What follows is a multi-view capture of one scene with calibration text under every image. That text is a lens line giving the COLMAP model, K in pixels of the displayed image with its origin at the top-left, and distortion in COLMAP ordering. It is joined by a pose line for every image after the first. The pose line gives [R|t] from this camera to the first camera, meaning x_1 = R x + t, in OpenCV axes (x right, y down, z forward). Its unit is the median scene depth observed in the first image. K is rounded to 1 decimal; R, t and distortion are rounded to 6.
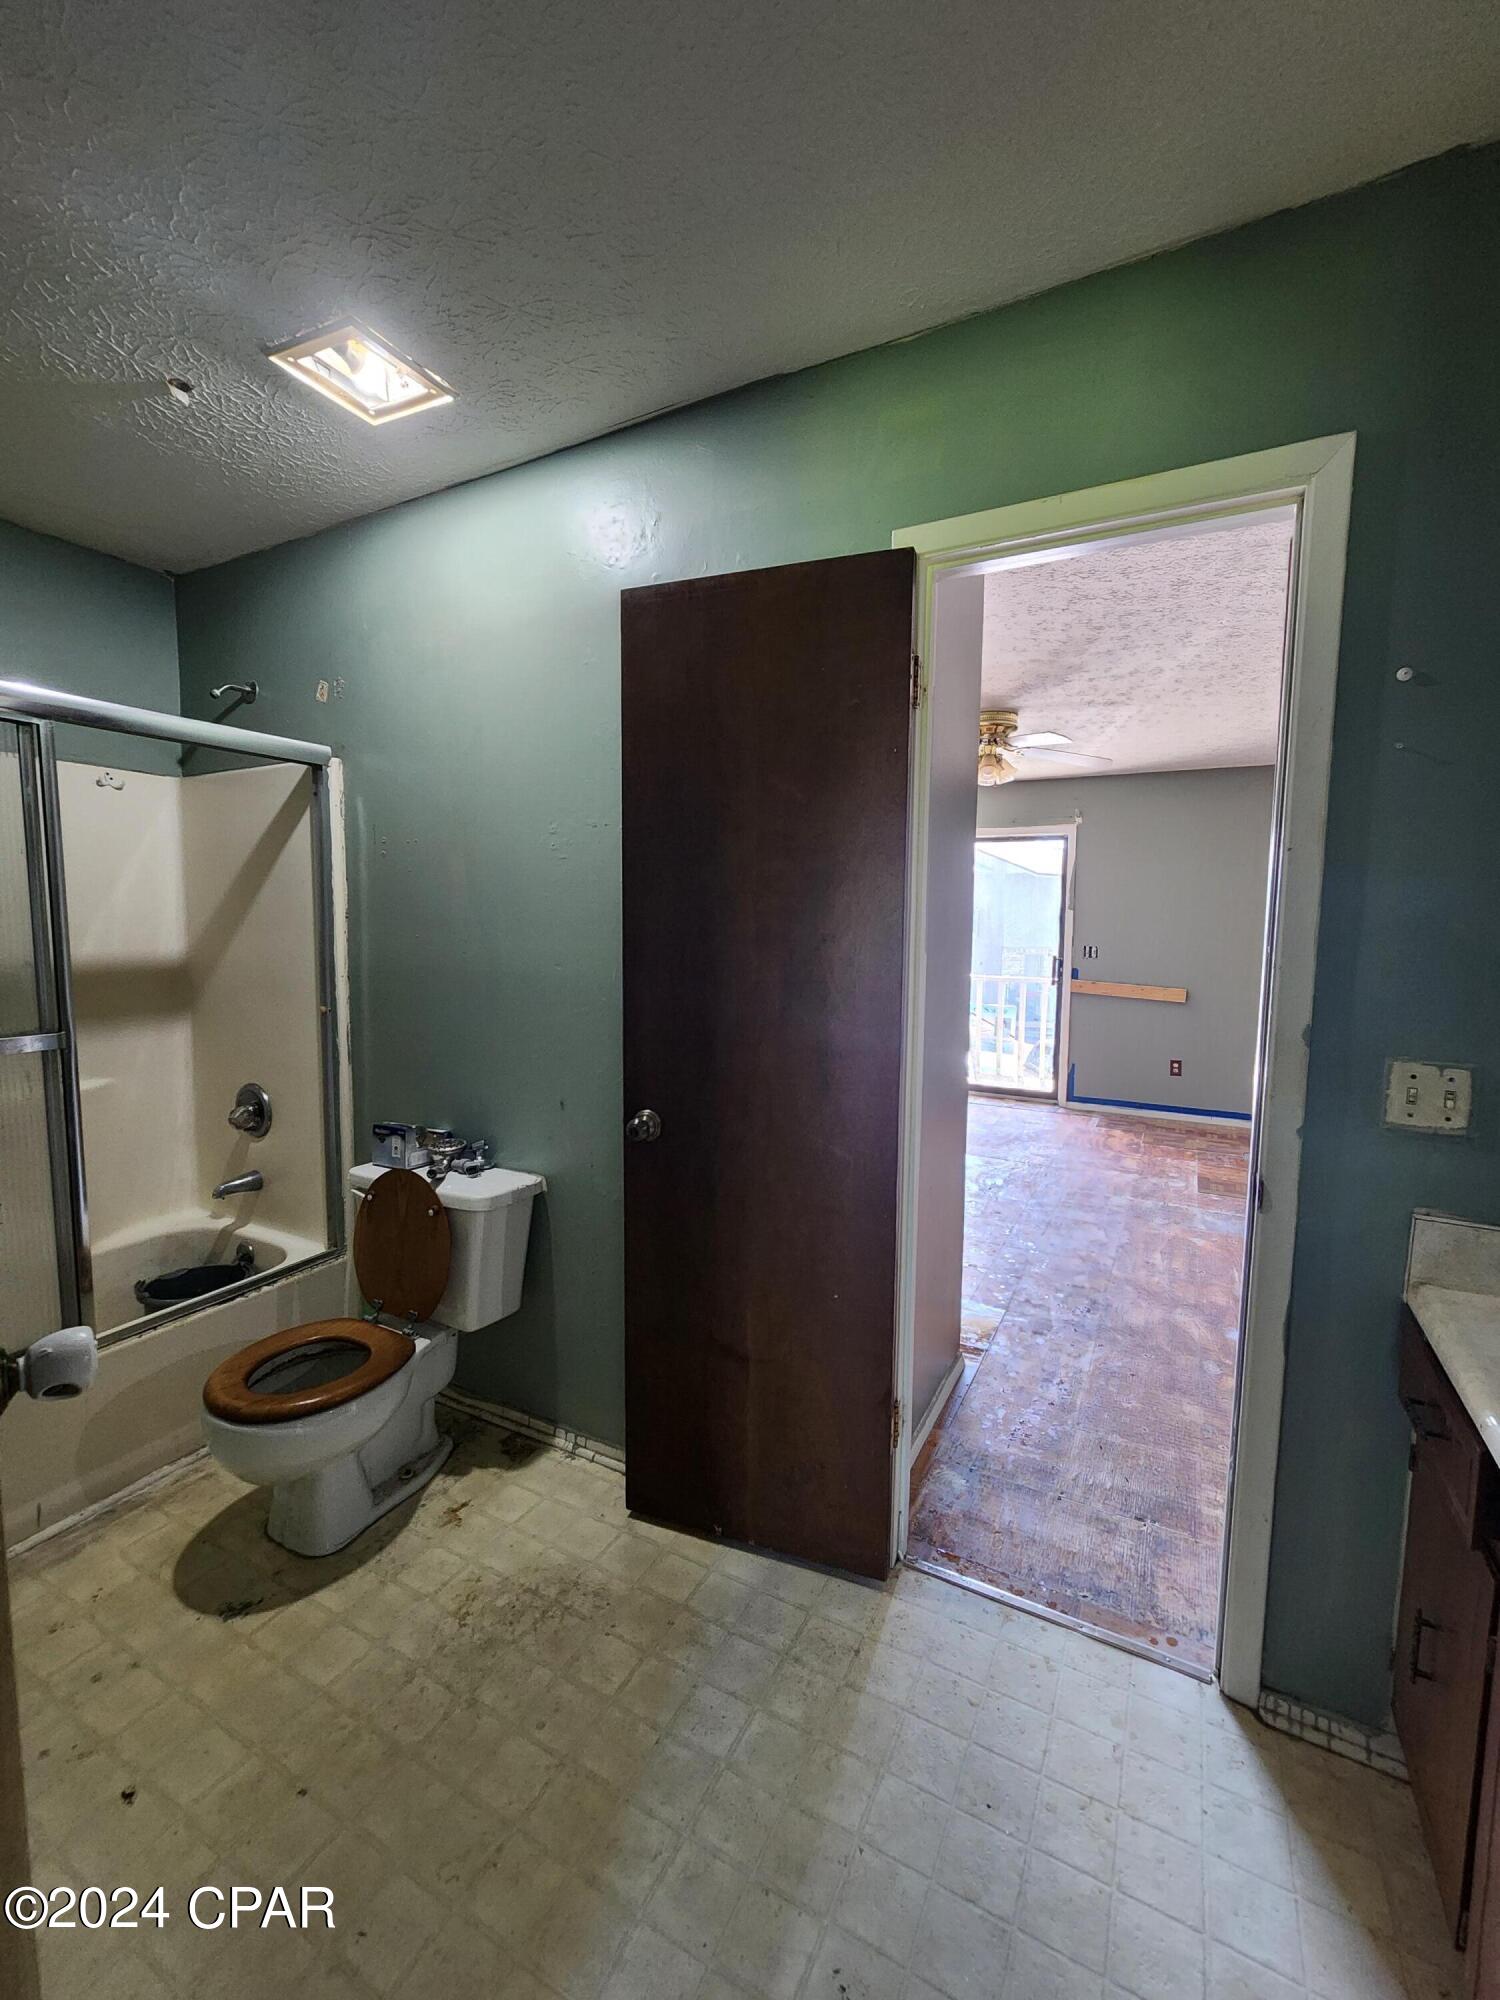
lens RADIAL K [[821.7, 0, 760.2], [0, 821.7, 997.9], [0, 0, 1]] dist [-0.001511, 0.000846]
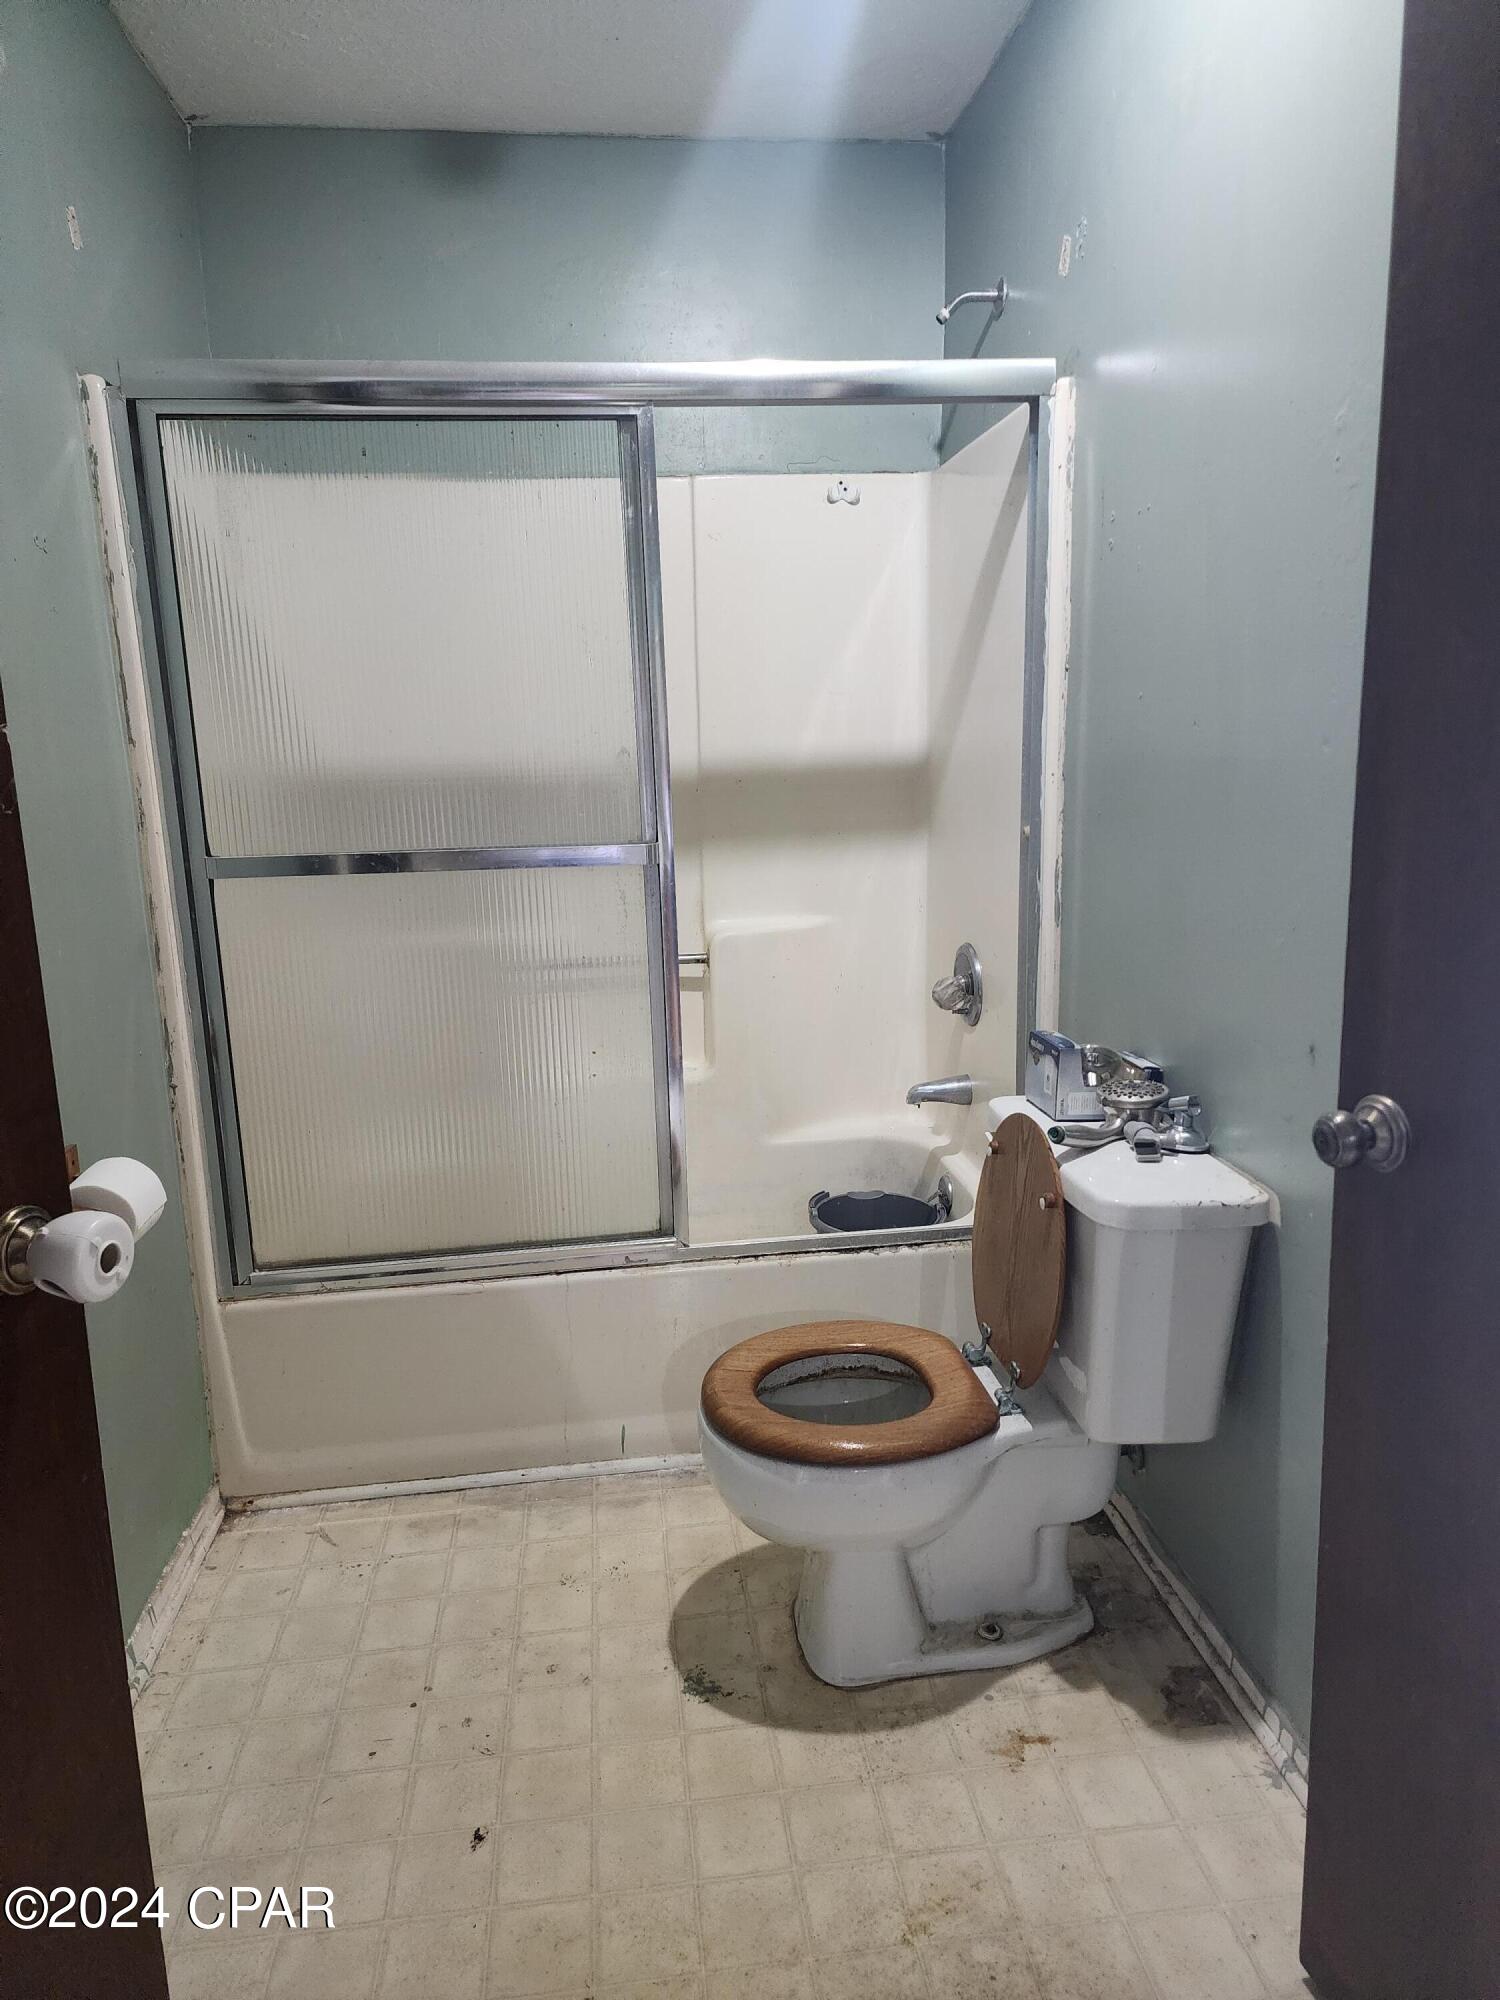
lens RADIAL K [[1328.2, 0, 752.8], [0, 1328.2, 983.9], [0, 0, 1]] dist [0.069803, -0.054952]
pose [[0.572969, 0.129425, -0.809293, 0.182701], [-0.039897, 0.990686, 0.130188, 0.007424], [0.818605, -0.042306, 0.572796, 0.326147]]
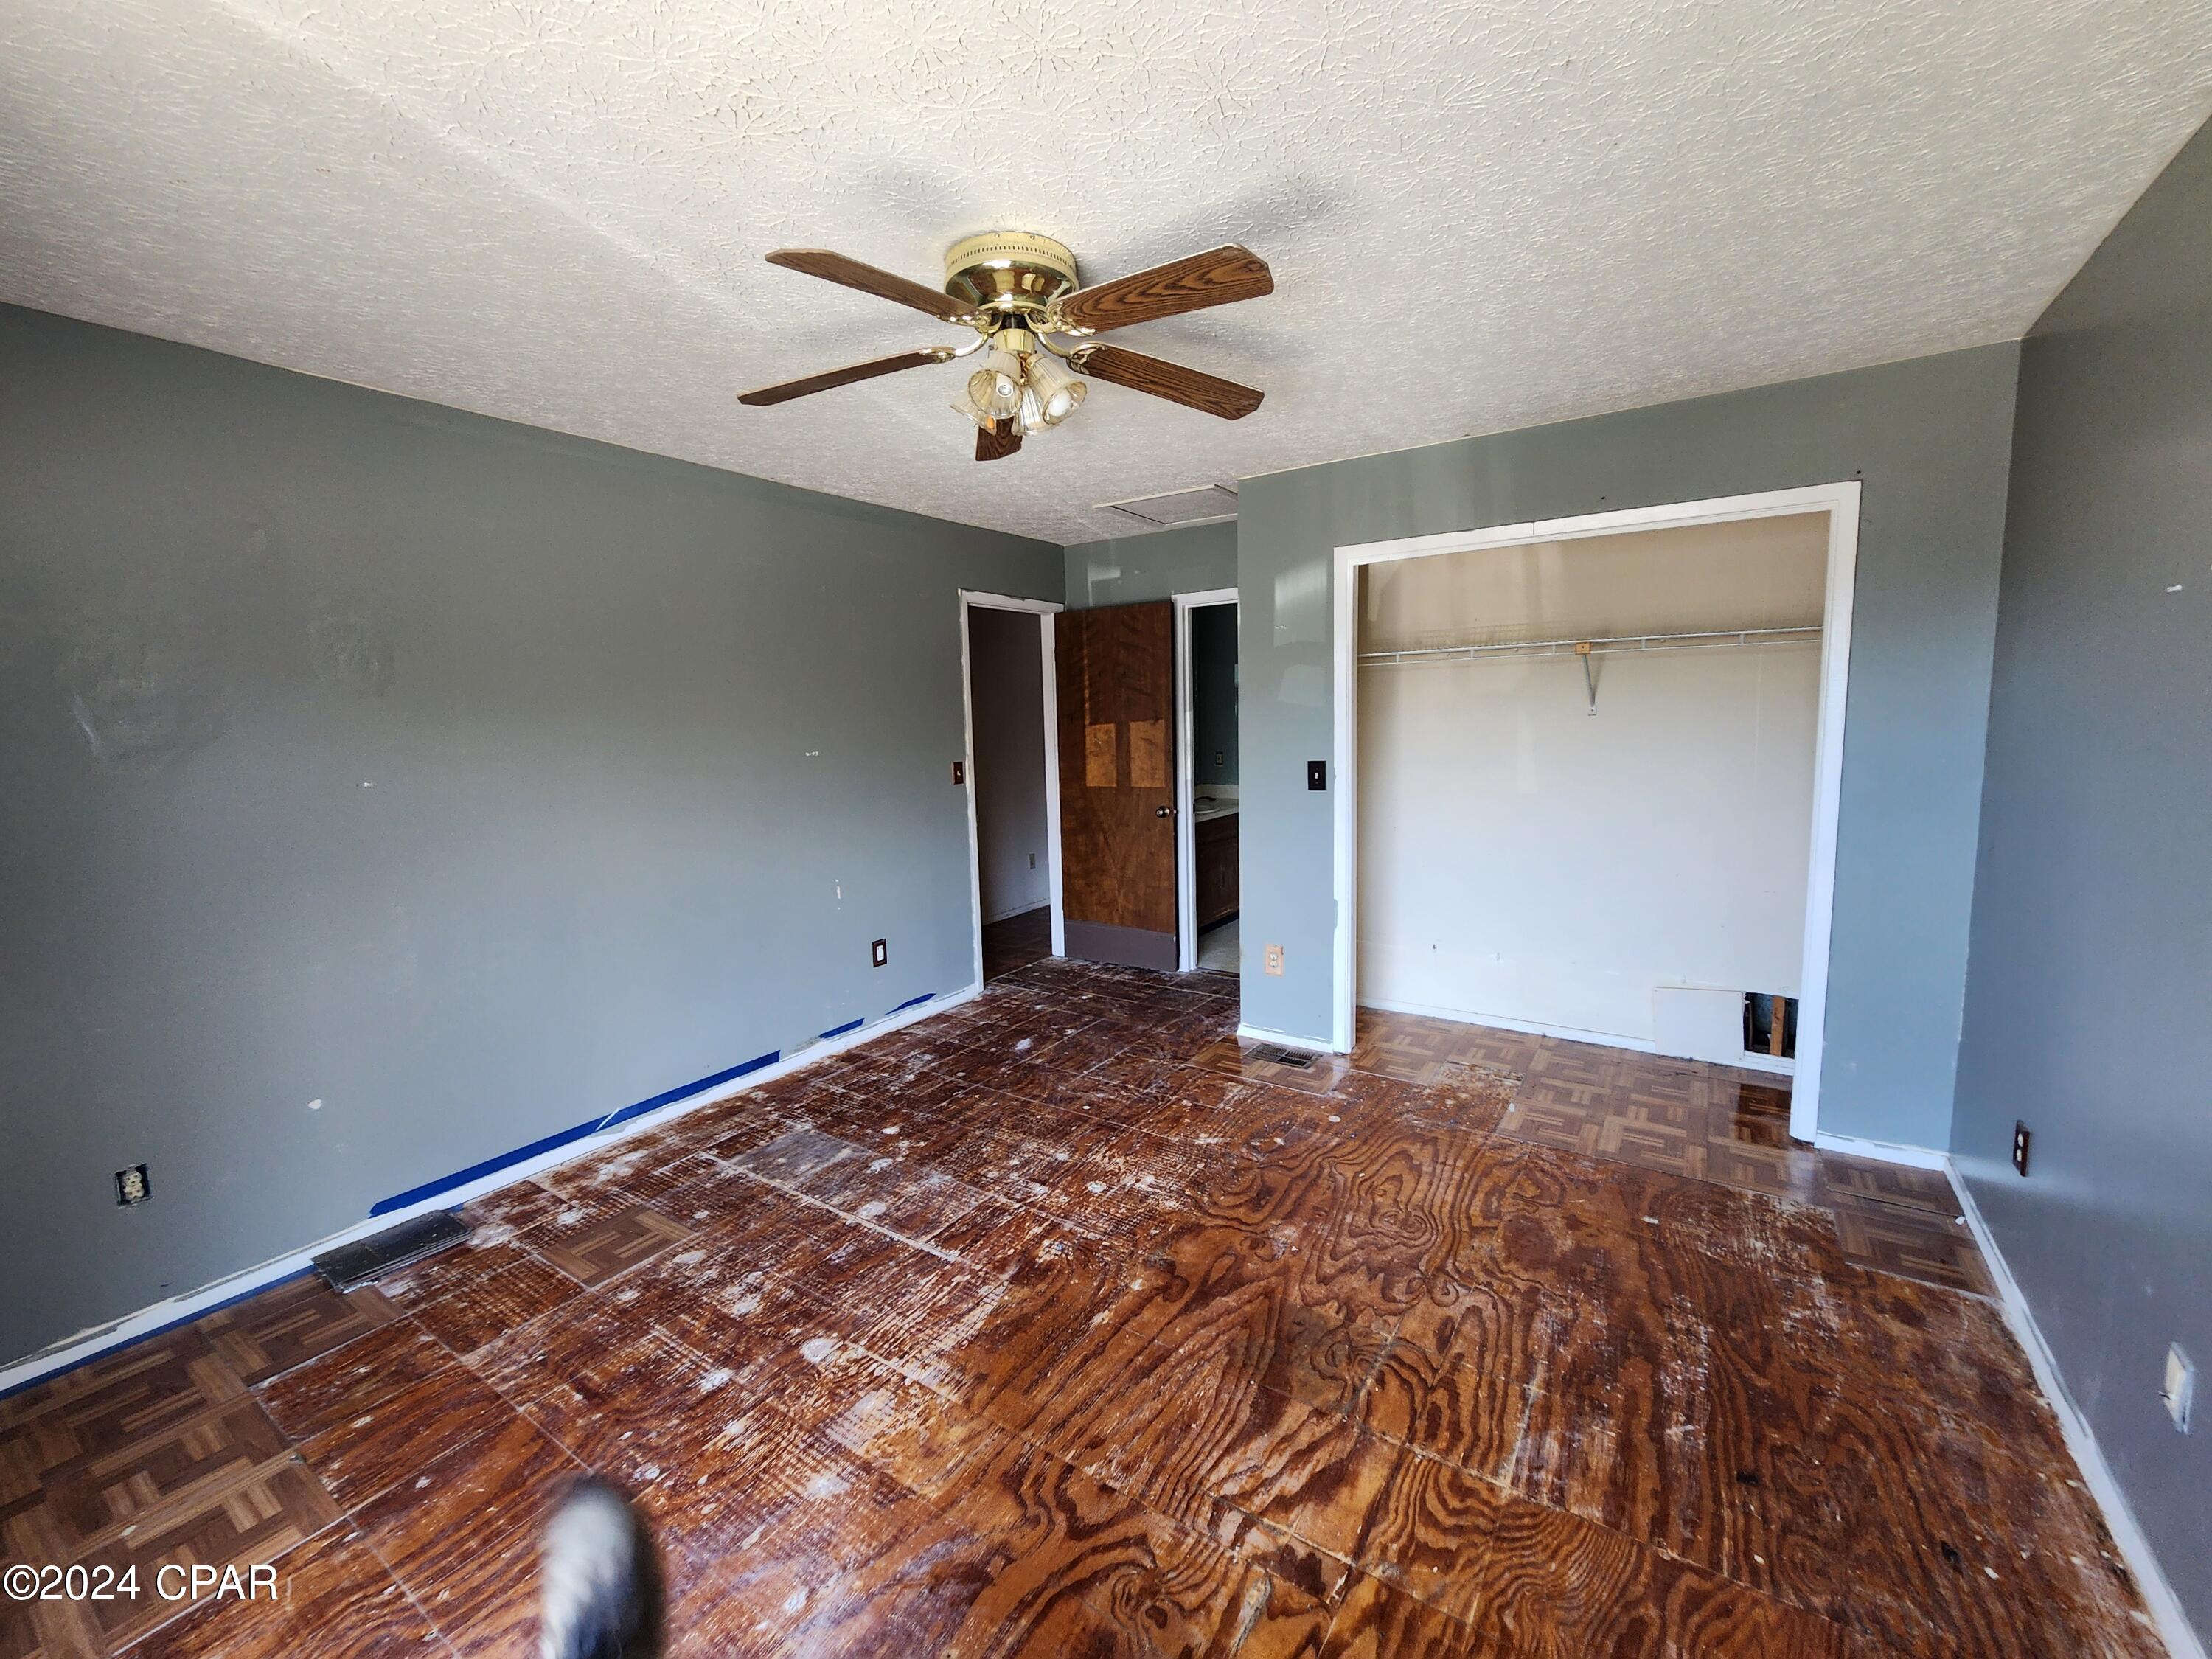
lens RADIAL K [[908.7, 0, 1099.1], [0, 908.7, 827.7], [0, 0, 1]] dist [-0.001511, 0.000846]
pose [[-0.993513, 0.004700, 0.113622, 0.372608], [0.029172, 0.976245, 0.214698, -0.329188], [-0.109914, 0.216620, -0.970049, 3.068786]]
